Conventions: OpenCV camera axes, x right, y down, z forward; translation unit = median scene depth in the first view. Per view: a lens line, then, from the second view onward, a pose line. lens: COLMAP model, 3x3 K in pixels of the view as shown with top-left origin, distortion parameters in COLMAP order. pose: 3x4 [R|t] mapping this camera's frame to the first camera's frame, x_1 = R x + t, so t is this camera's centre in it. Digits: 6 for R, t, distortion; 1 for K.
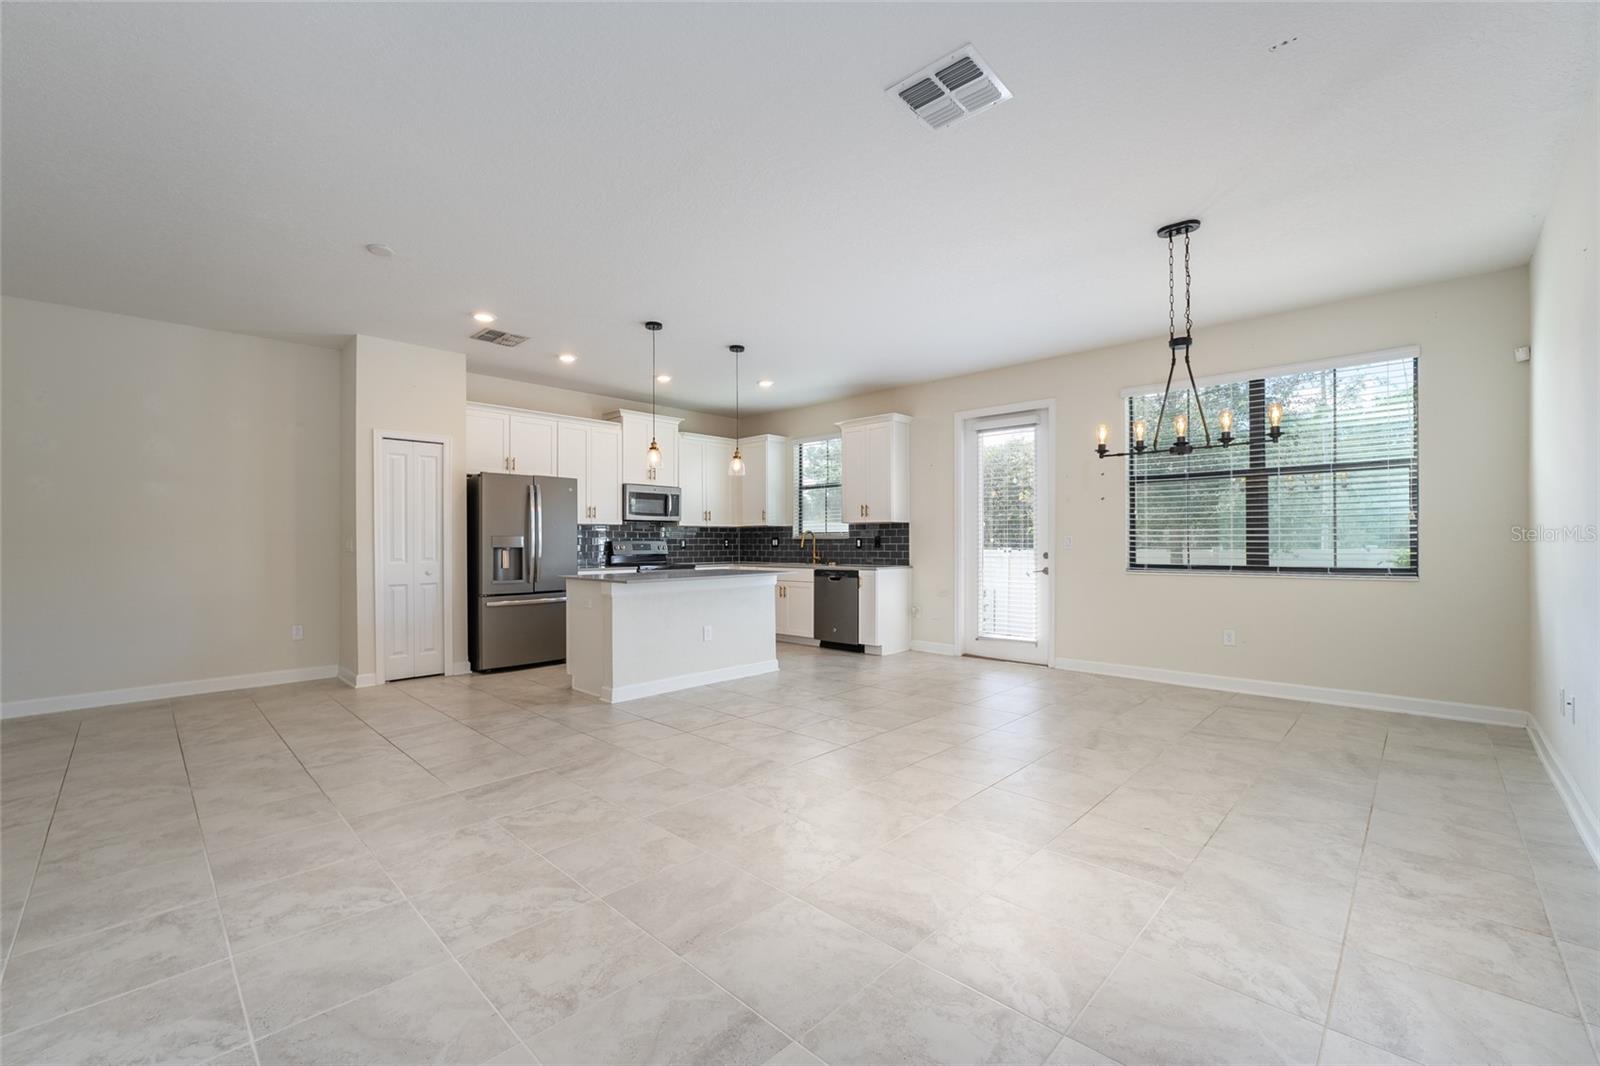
lens RADIAL K [[659.8, 0, 800.6], [0, 659.8, 543.3], [0, 0, 1]] dist [-0.018200, 0.000141]
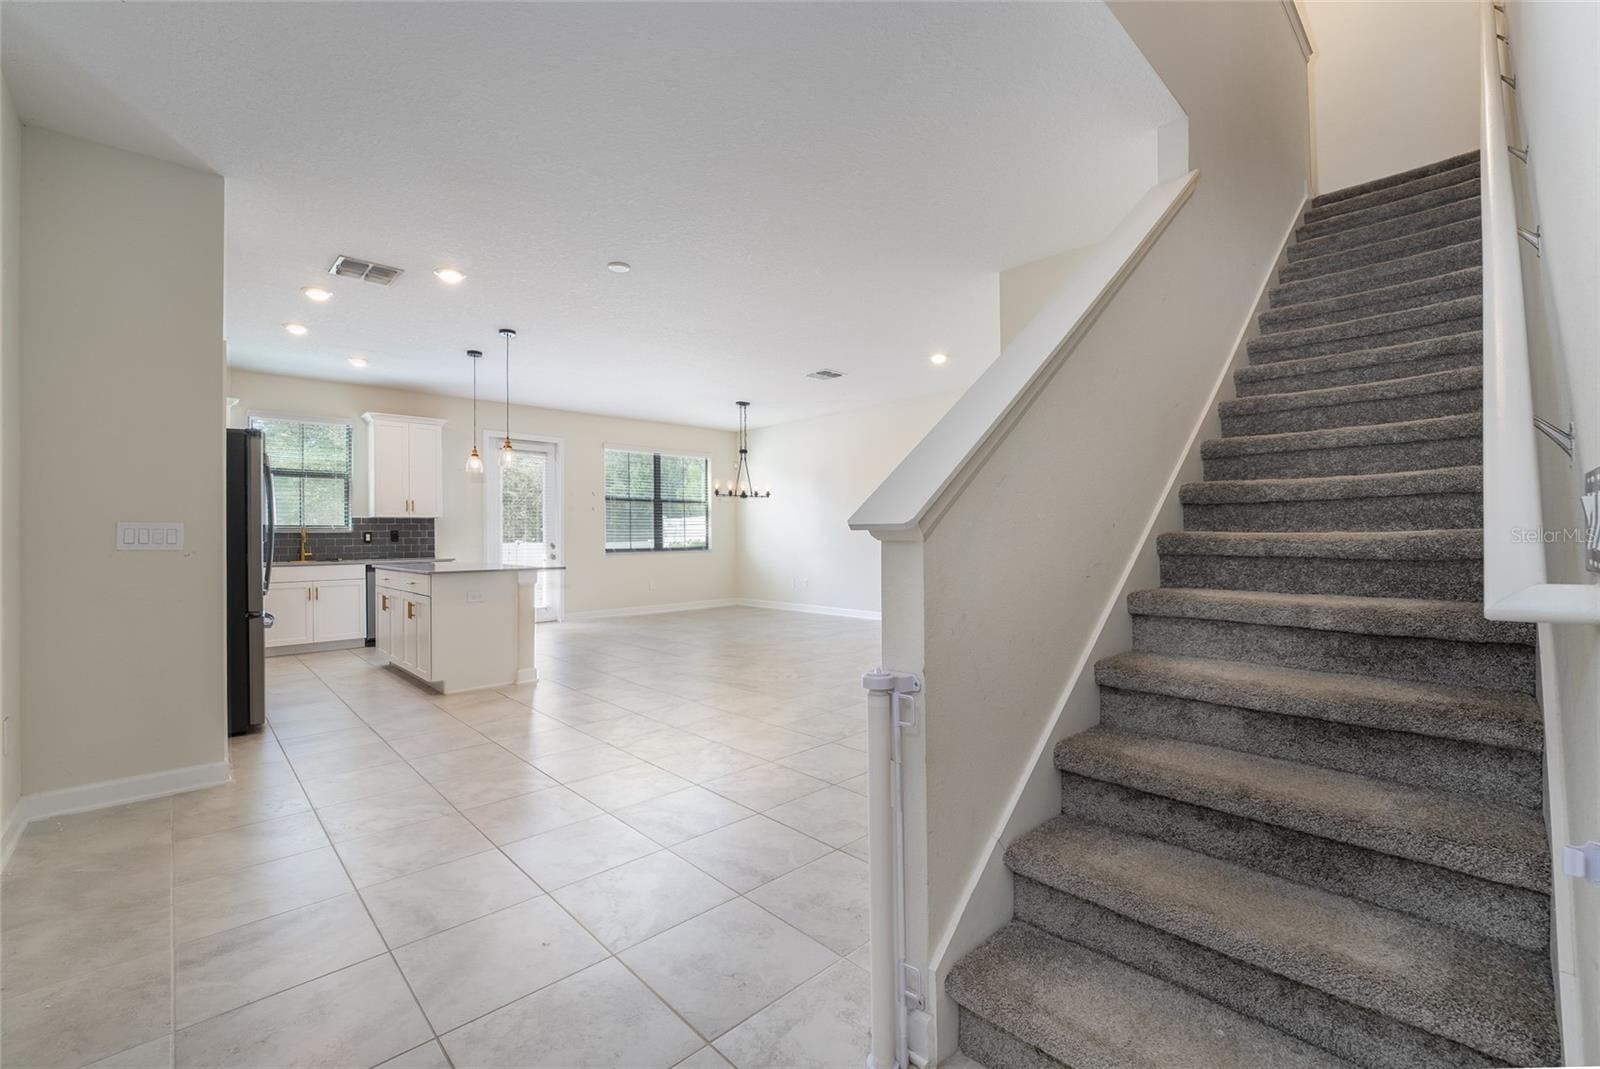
lens RADIAL K [[666.3, 0, 804.6], [0, 666.3, 537.4], [0, 0, 1]] dist [-0.009473, 0.000010]
pose [[0.040228, 0.000093, 0.999191, -1.082691], [0.006772, 0.999977, -0.000365, 0.005289], [-0.999168, 0.006781, 0.040226, 0.399431]]
